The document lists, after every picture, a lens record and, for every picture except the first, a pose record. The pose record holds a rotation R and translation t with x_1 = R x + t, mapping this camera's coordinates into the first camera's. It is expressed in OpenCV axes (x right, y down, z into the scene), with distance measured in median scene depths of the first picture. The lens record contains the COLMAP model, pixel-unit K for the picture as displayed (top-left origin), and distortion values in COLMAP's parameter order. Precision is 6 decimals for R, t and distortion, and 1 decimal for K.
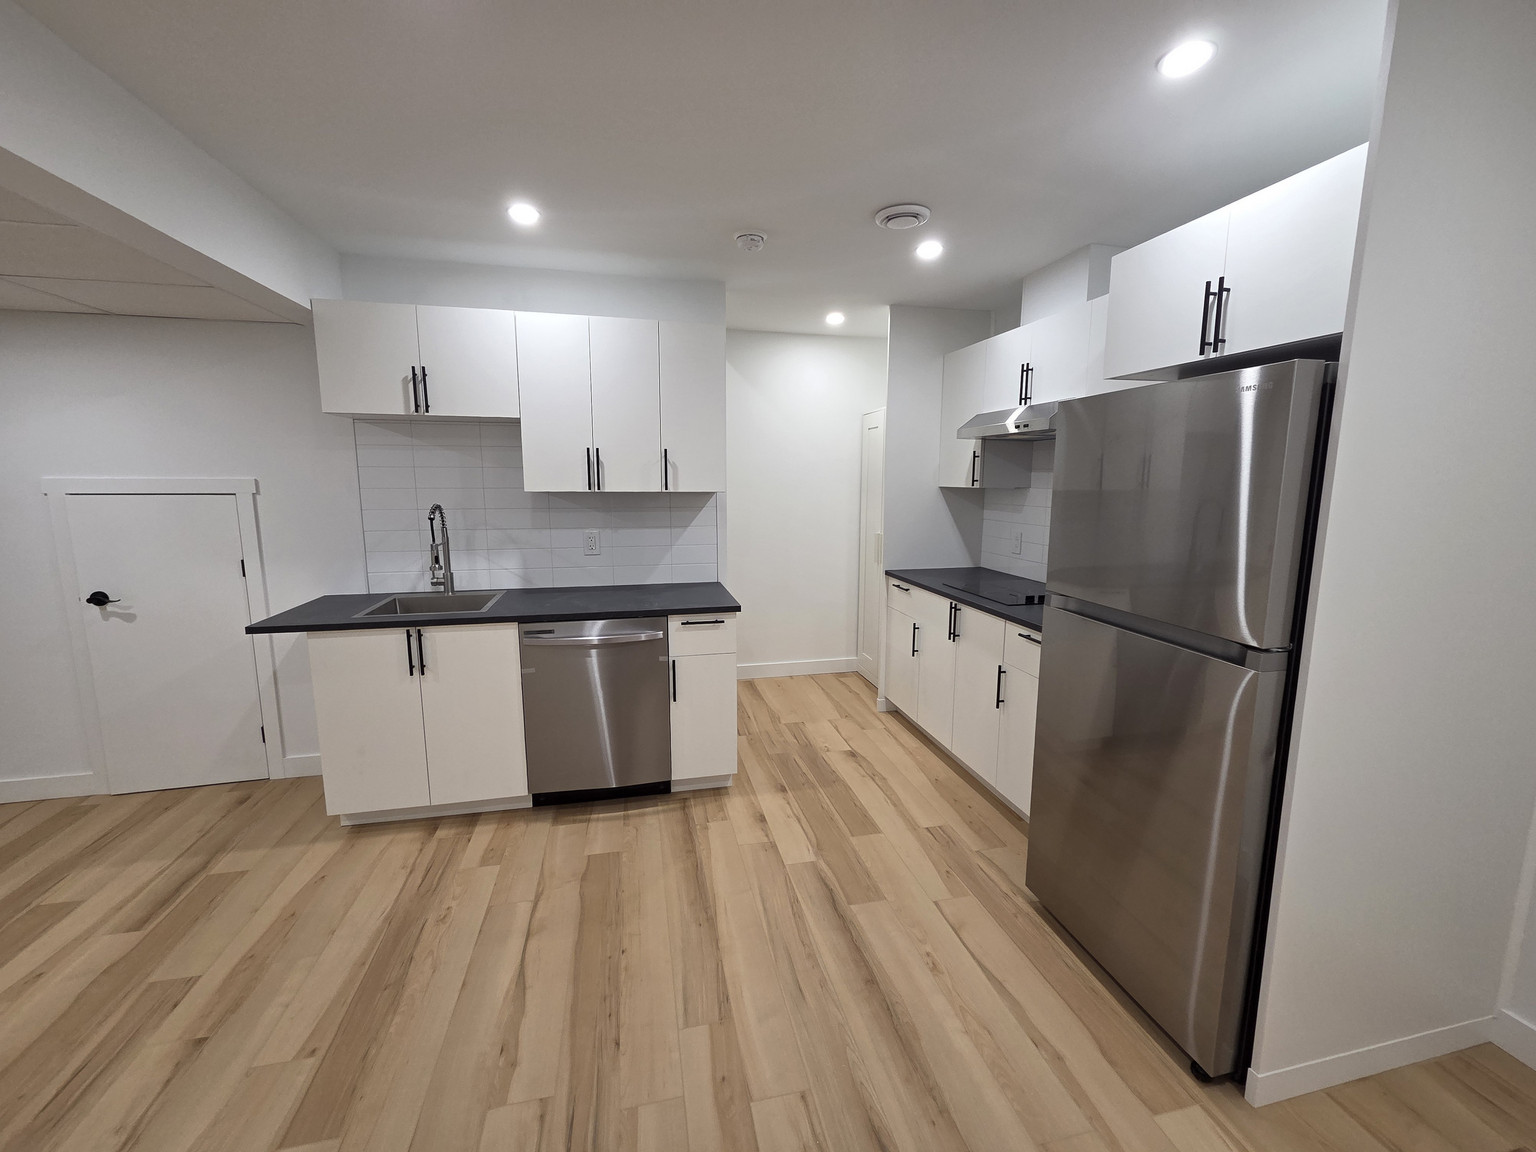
lens RADIAL K [[628.0, 0, 769.1], [0, 628.0, 567.0], [0, 0, 1]] dist [-0.000109, -0.000407]
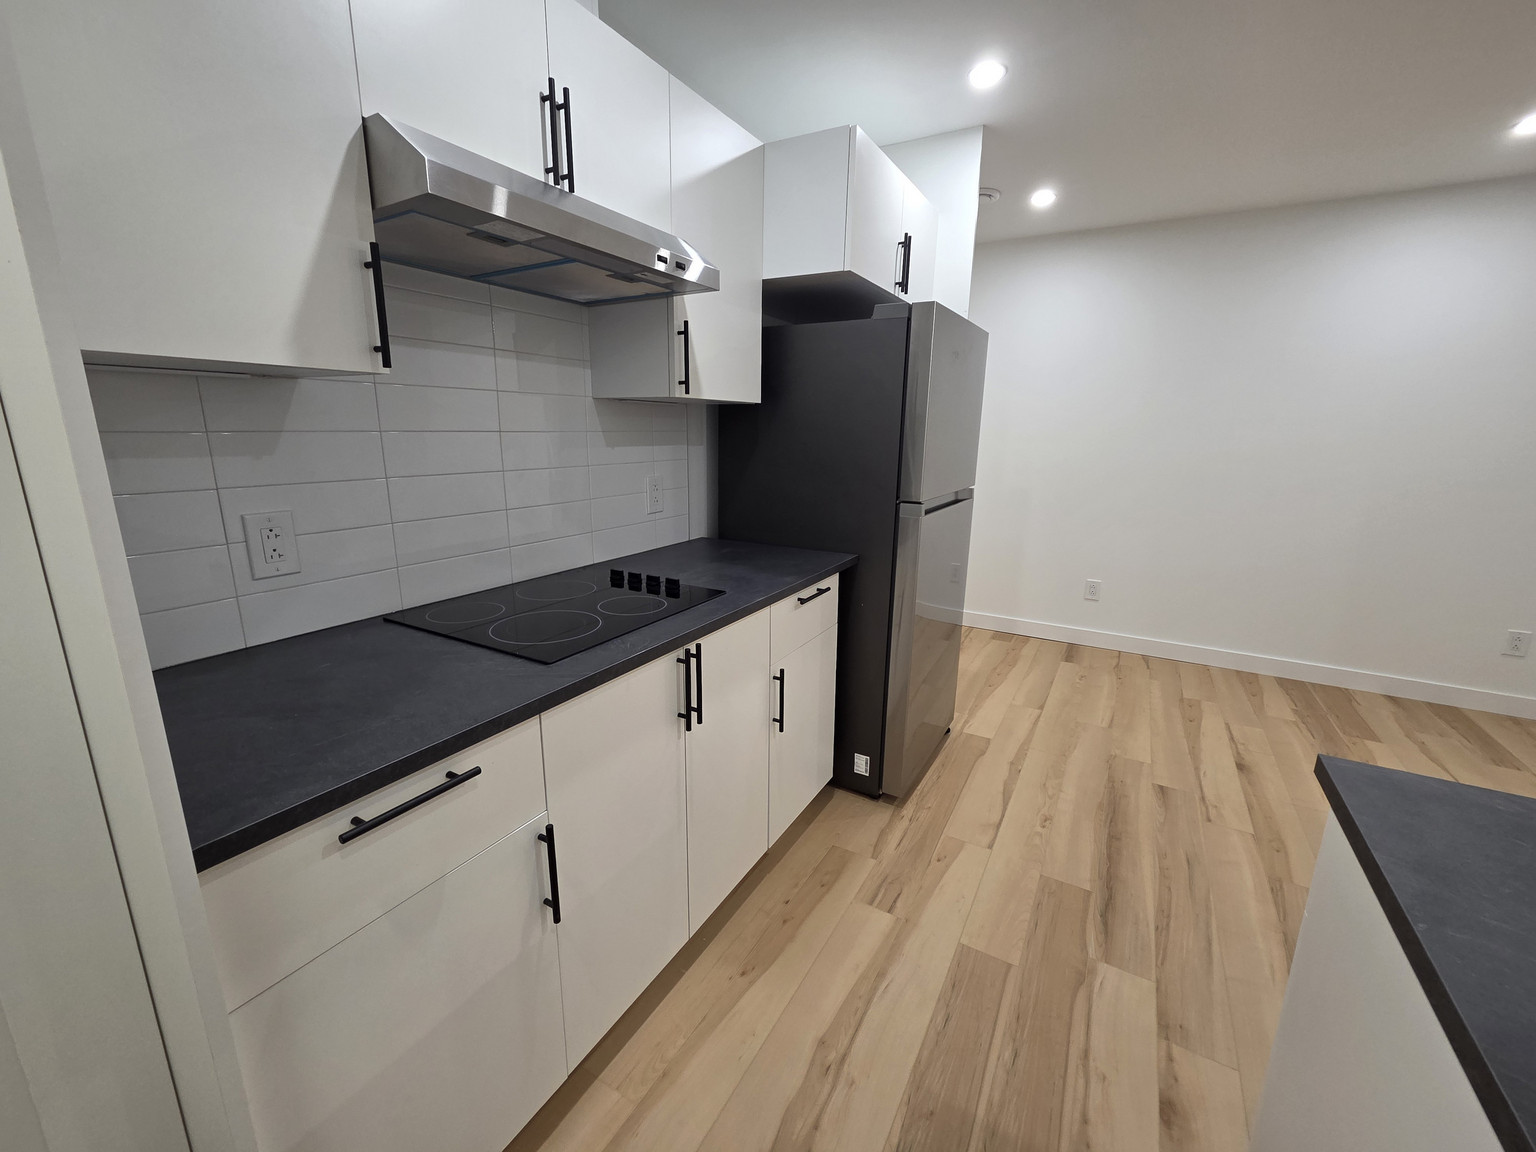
lens RADIAL K [[628.0, 0, 769.1], [0, 628.0, 567.0], [0, 0, 1]] dist [-0.000109, -0.000407]
pose [[-0.733311, -0.162092, 0.660288, -0.037883], [0.082274, 0.942872, 0.322835, -0.161512], [-0.674897, 0.291063, -0.678083, 1.479222]]
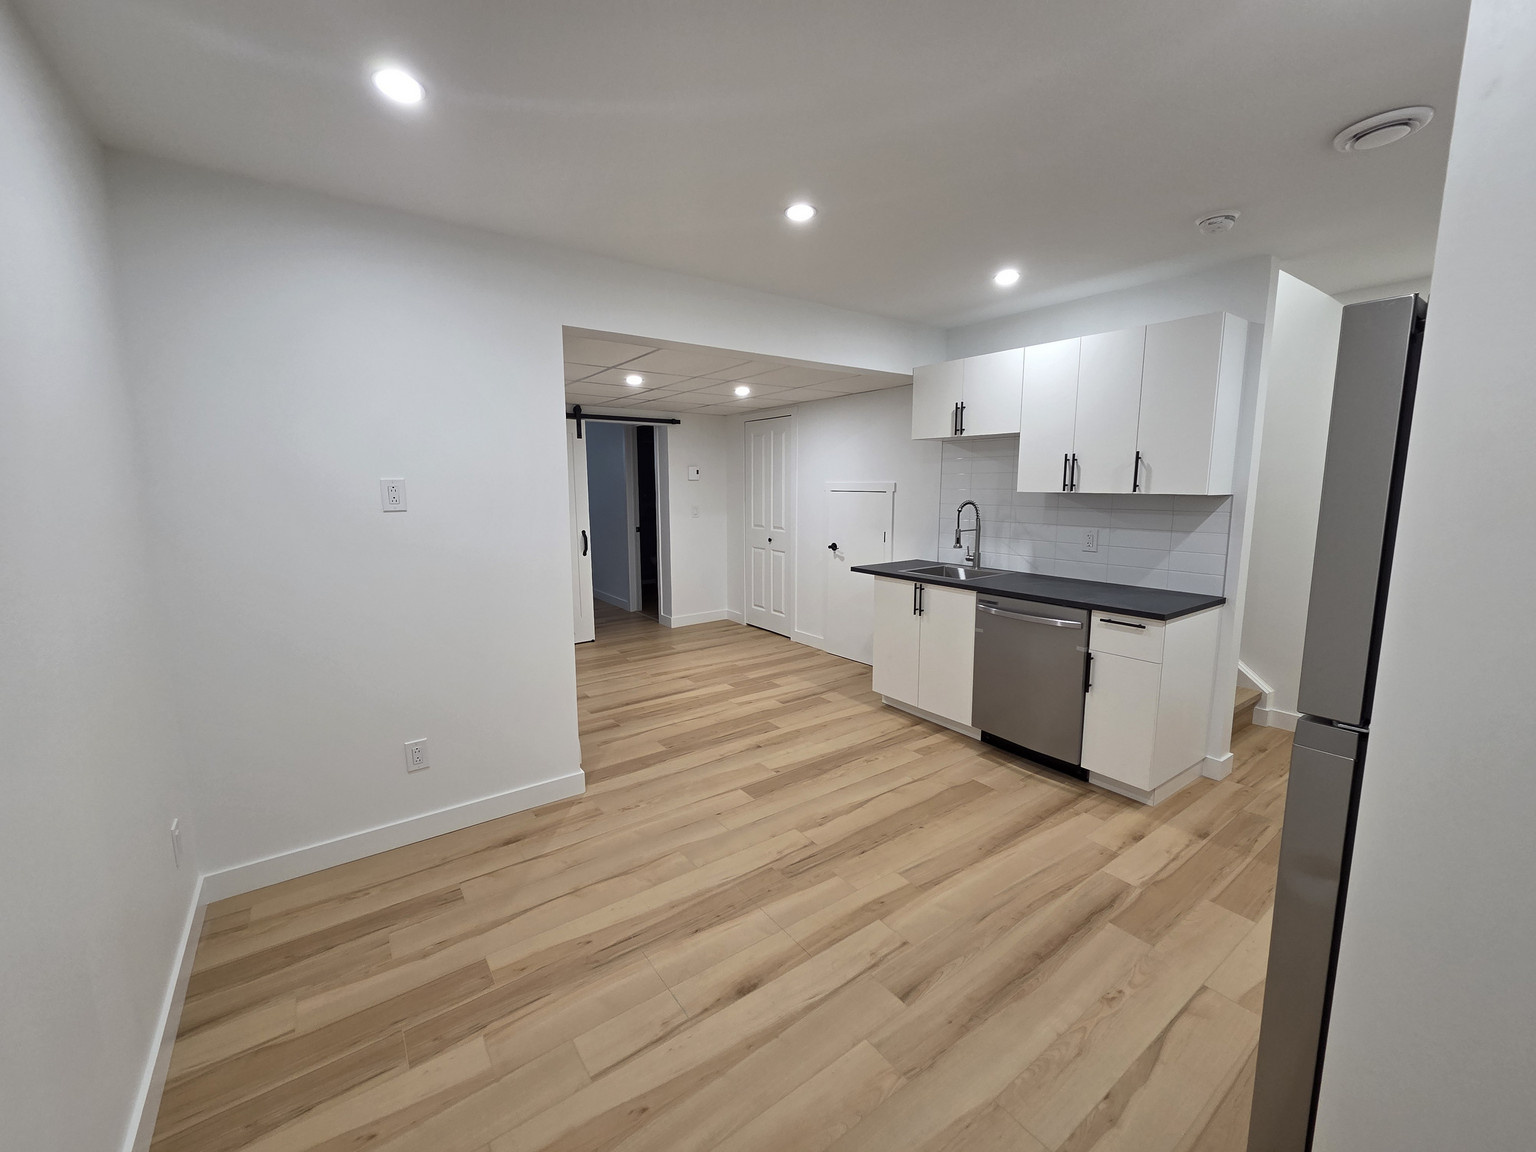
lens RADIAL K [[628.0, 0, 769.1], [0, 628.0, 567.0], [0, 0, 1]] dist [-0.000109, -0.000407]
pose [[0.392604, 0.118218, -0.912078, 0.622312], [-0.127068, 0.989166, 0.073514, -0.003053], [0.910887, 0.087034, 0.403372, 0.078267]]
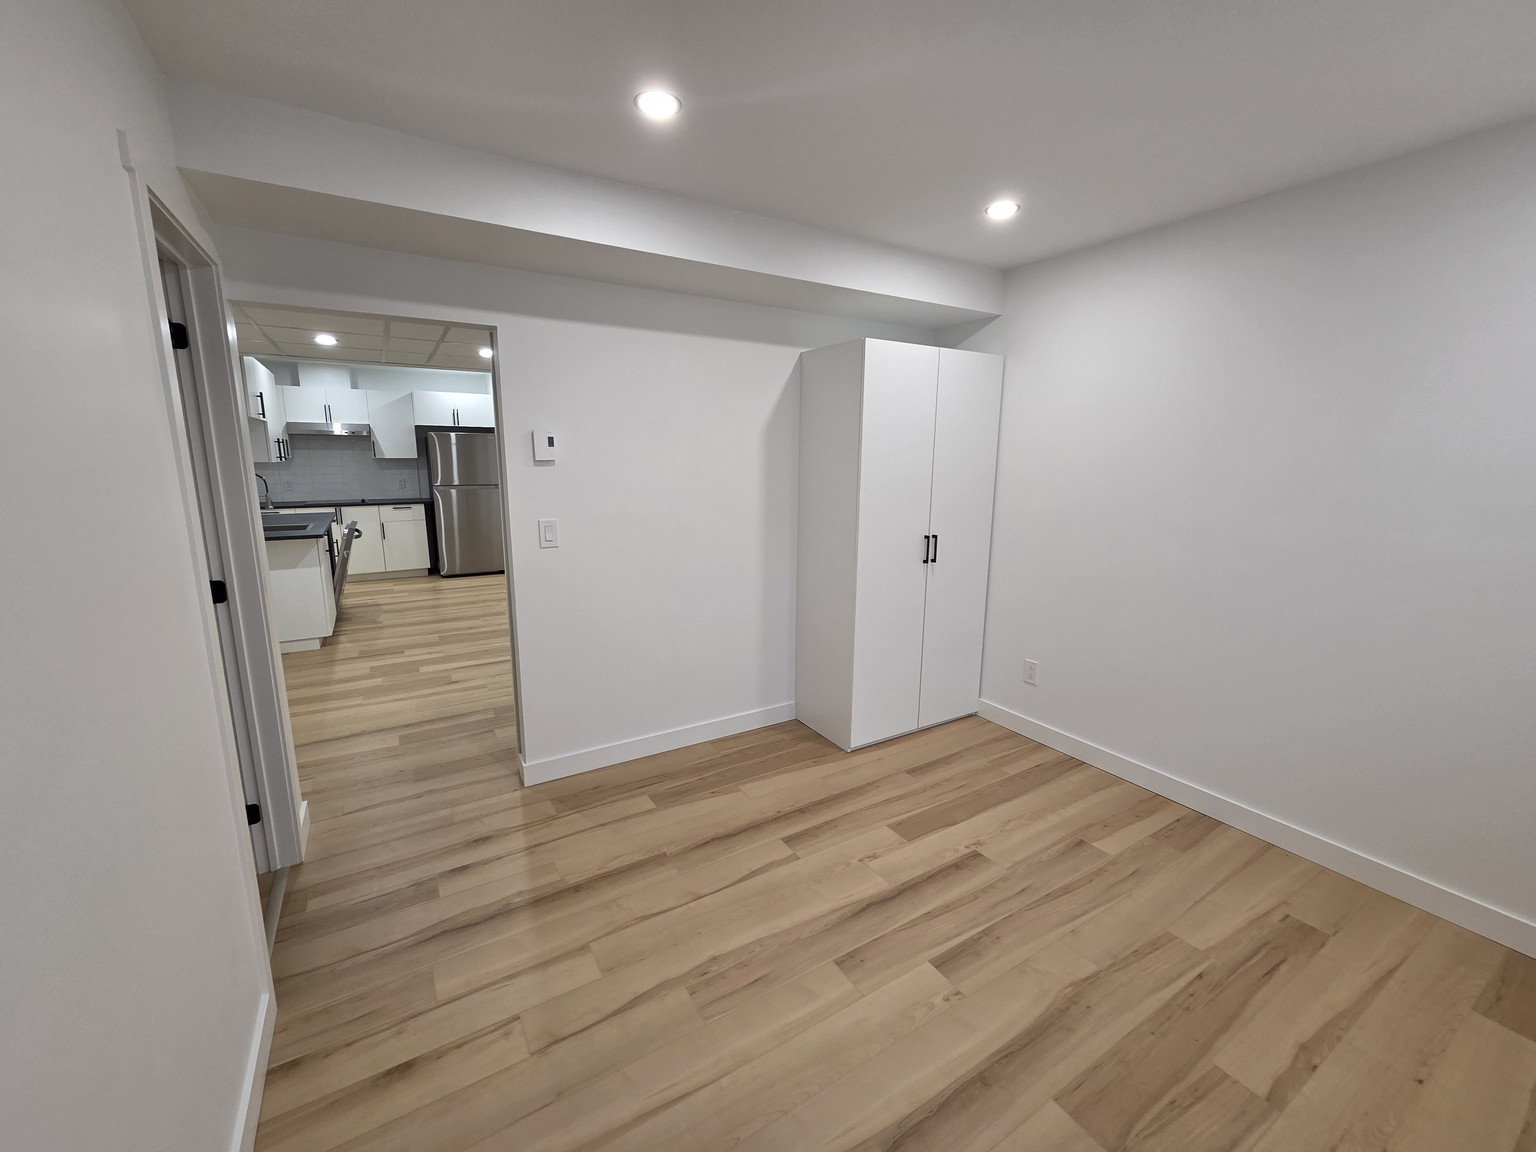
lens RADIAL K [[628.0, 0, 769.1], [0, 628.0, 567.0], [0, 0, 1]] dist [-0.000109, -0.000407]
pose [[-0.321518, -0.178953, 0.929840, -2.828618], [0.126323, 0.965096, 0.229418, -0.068775], [-0.938439, 0.191222, -0.287690, 0.267080]]
